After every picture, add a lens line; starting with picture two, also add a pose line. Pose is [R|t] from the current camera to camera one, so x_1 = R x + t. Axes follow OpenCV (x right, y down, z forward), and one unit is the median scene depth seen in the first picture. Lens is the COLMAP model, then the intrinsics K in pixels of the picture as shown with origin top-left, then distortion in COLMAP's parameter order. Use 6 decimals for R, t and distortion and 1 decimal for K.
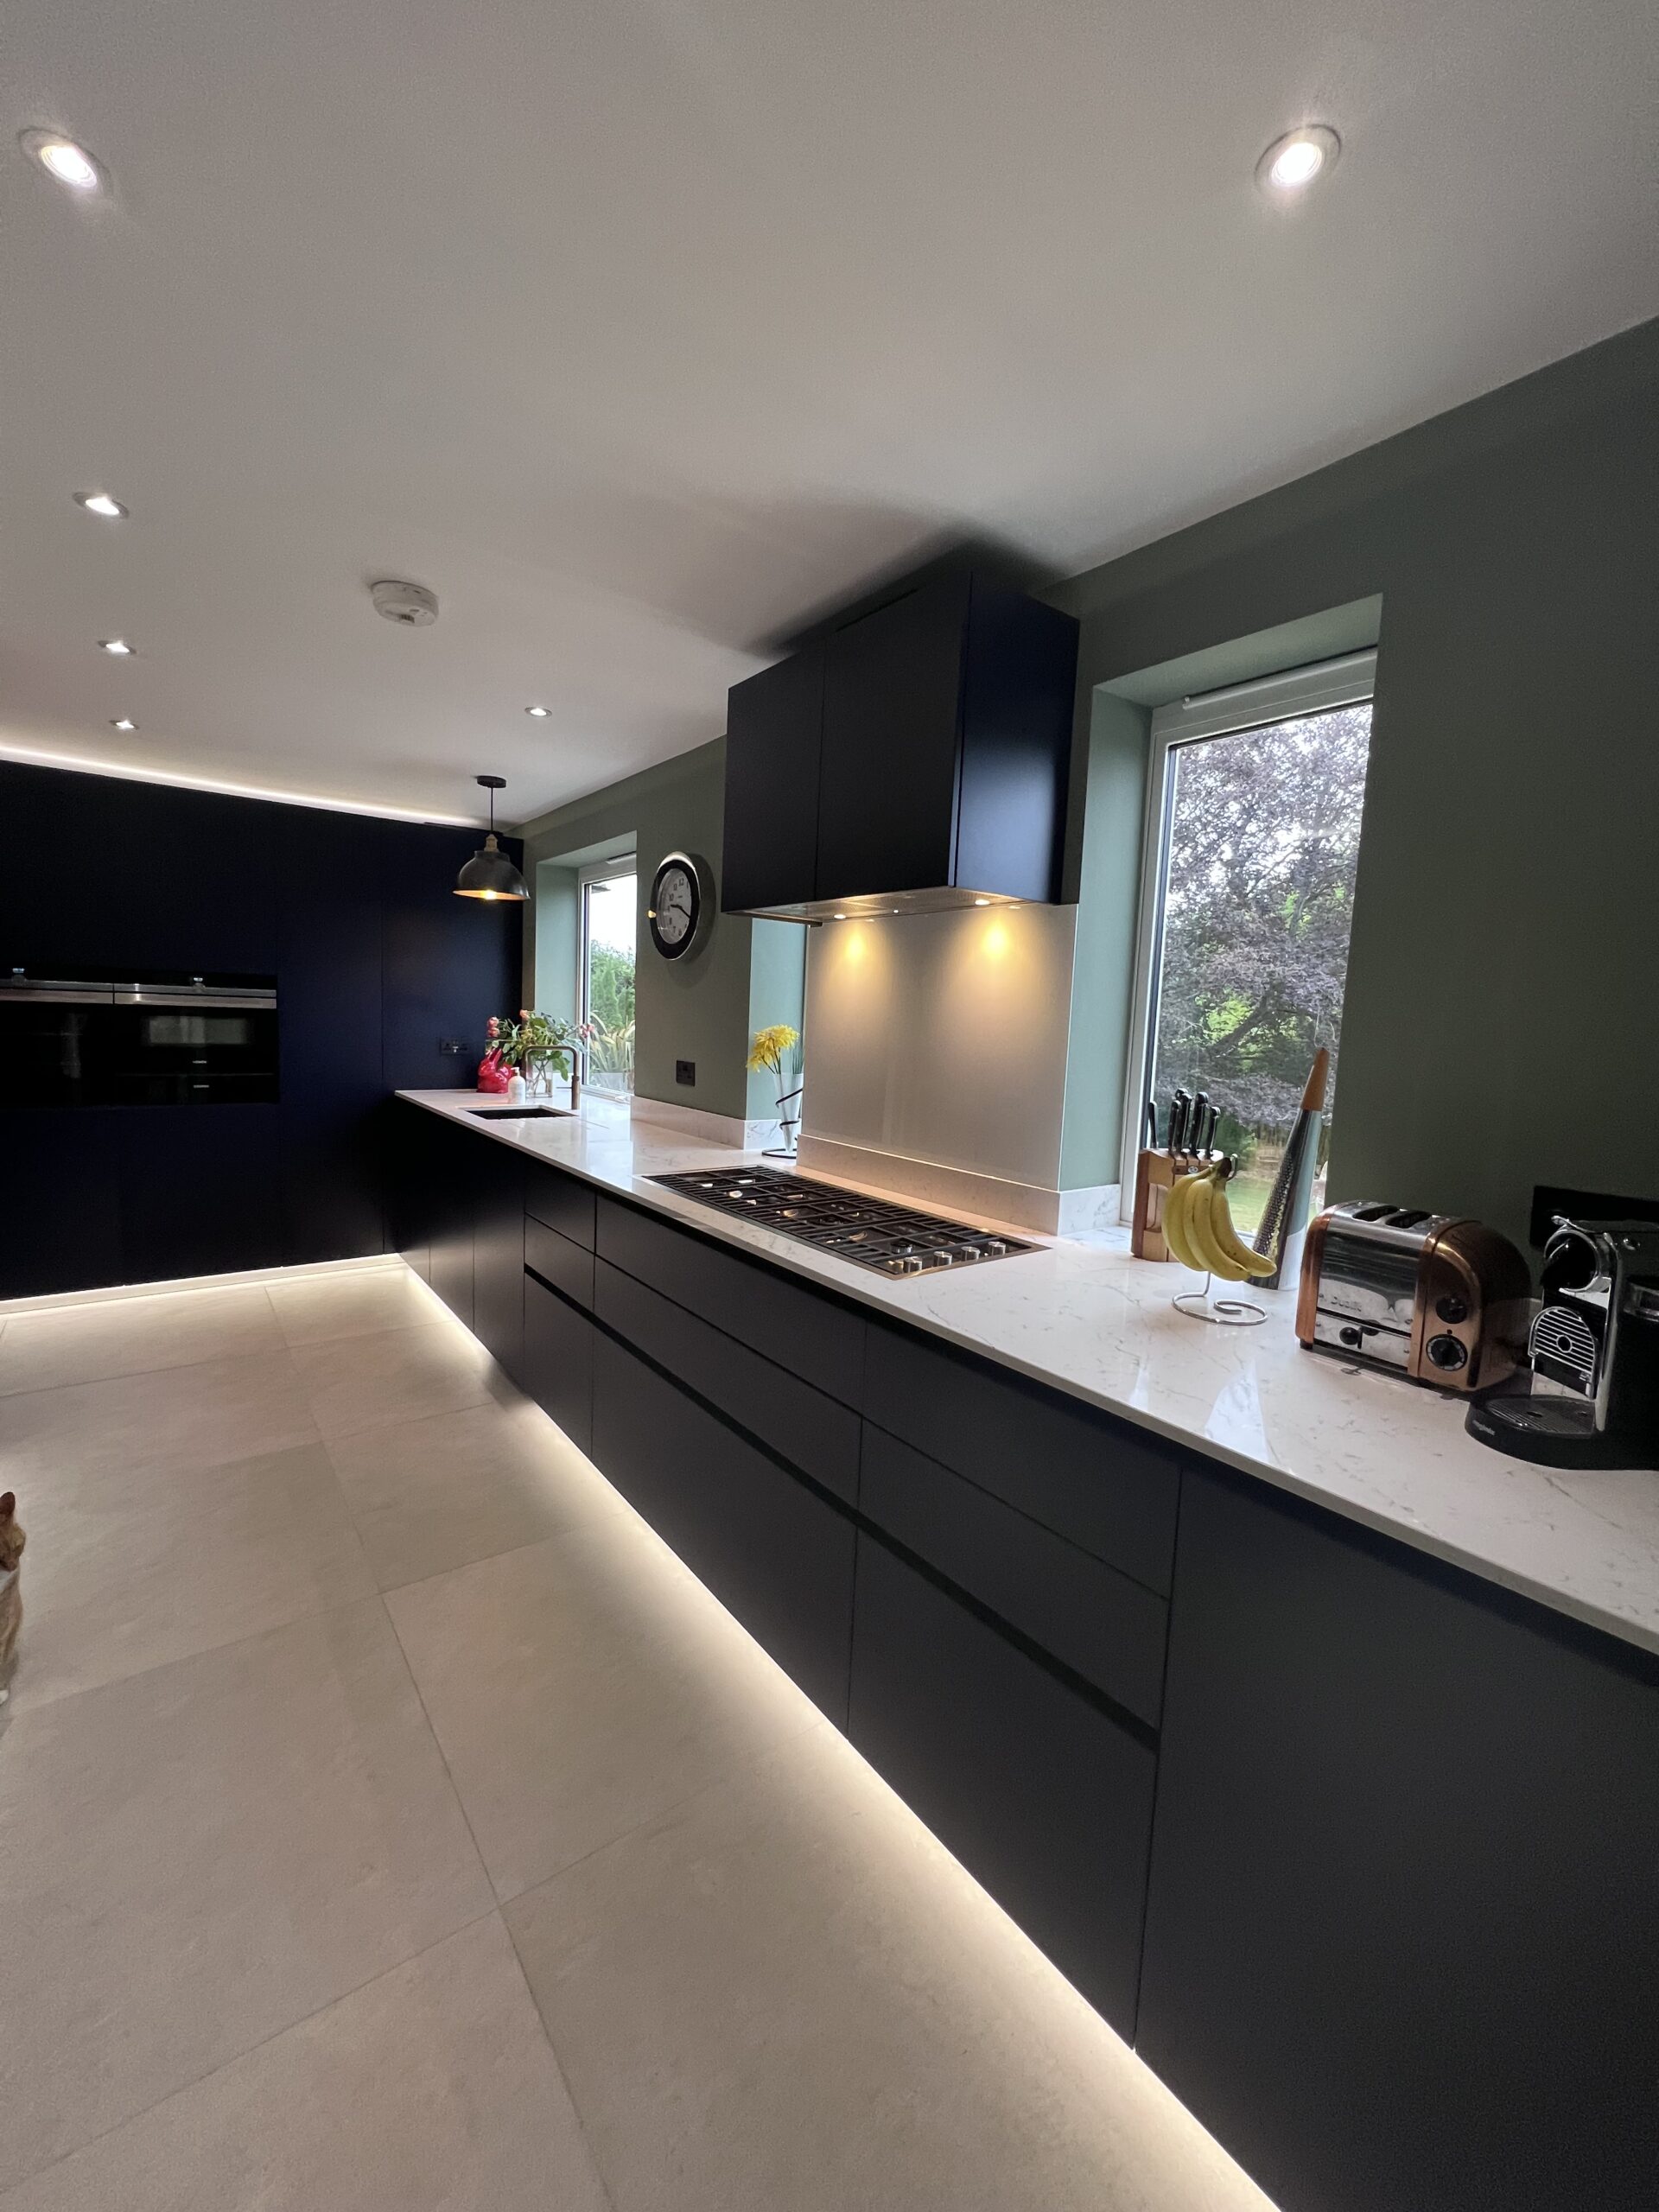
lens RADIAL K [[884.4, 0, 835.6], [0, 884.4, 1098.6], [0, 0, 1]] dist [-0.001130, 0.000227]
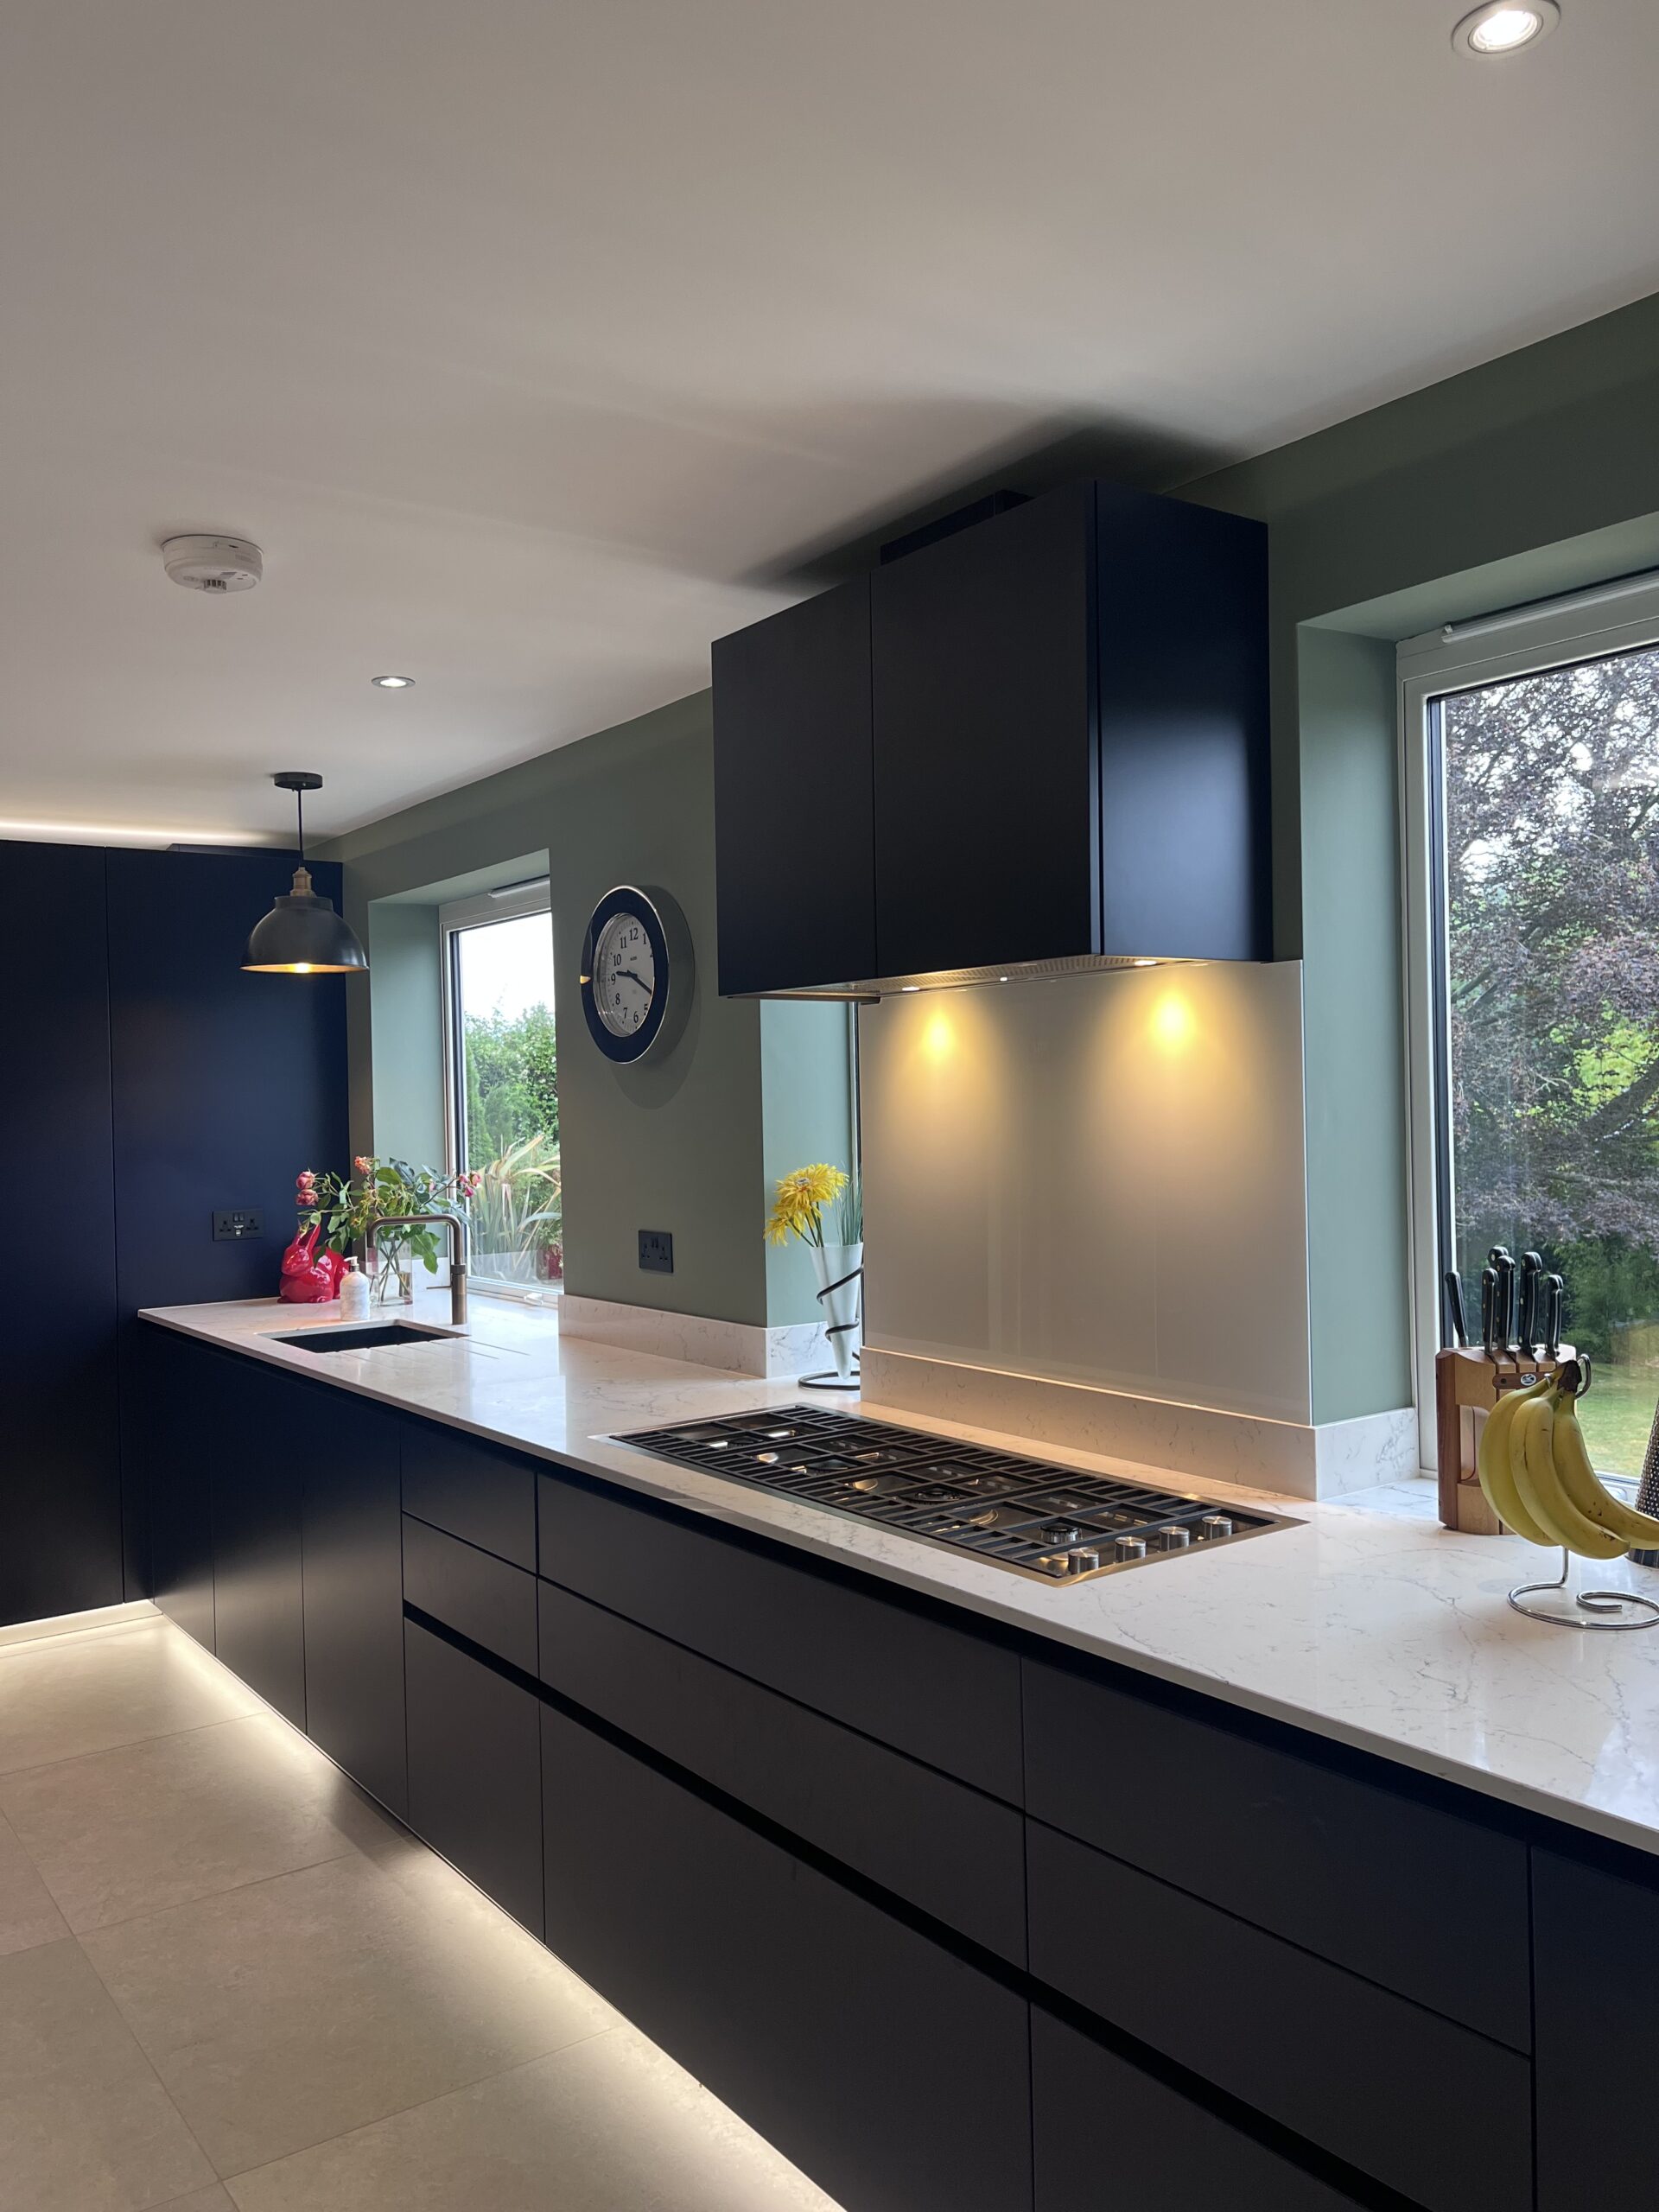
lens RADIAL K [[1659.5, 0, 822.5], [0, 1659.5, 1103.6], [0, 0, 1]] dist [0.088479, -0.149739]
pose [[0.997506, -0.064434, -0.028825, -0.026039], [0.061483, 0.993709, -0.093610, -0.020420], [0.034675, 0.091604, 0.995192, -0.129628]]
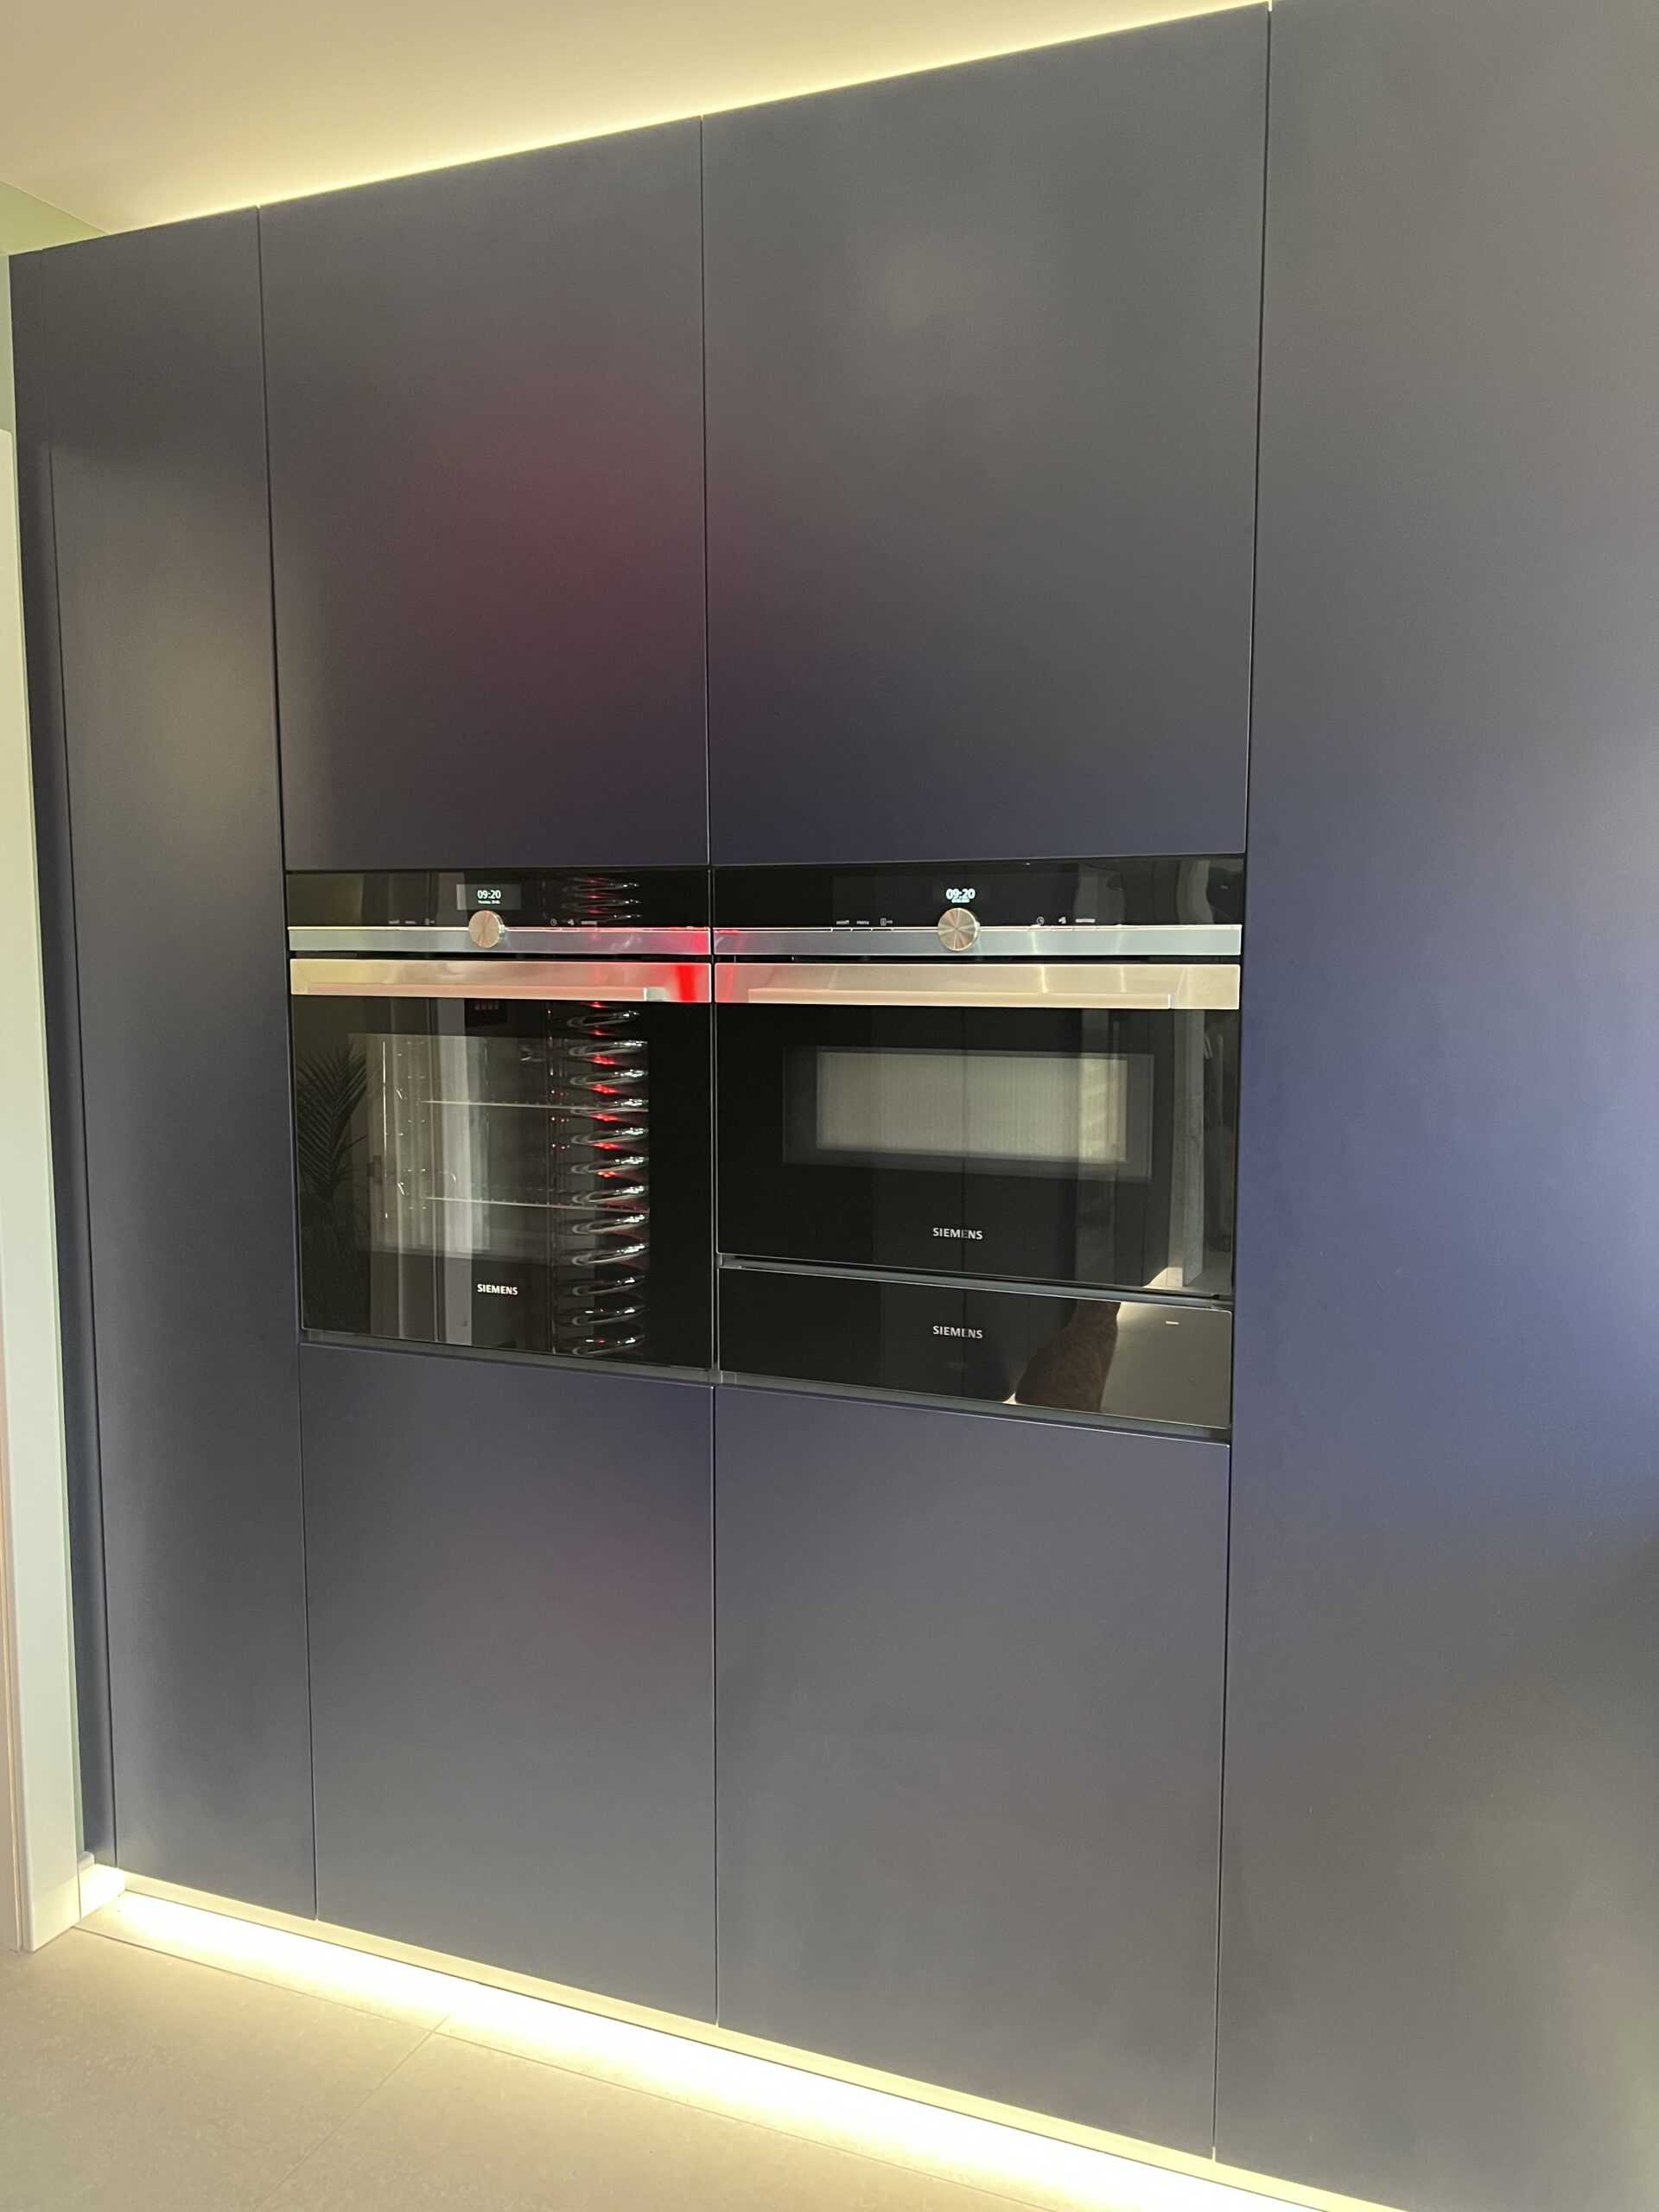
lens RADIAL K [[1659.5, 0, 822.5], [0, 1659.5, 1103.6], [0, 0, 1]] dist [0.088479, -0.149739]
pose [[0.512153, 0.047606, -0.857574, -0.499307], [-0.059137, 0.998048, 0.020087, -0.123573], [0.856856, 0.040426, 0.513969, 1.067231]]
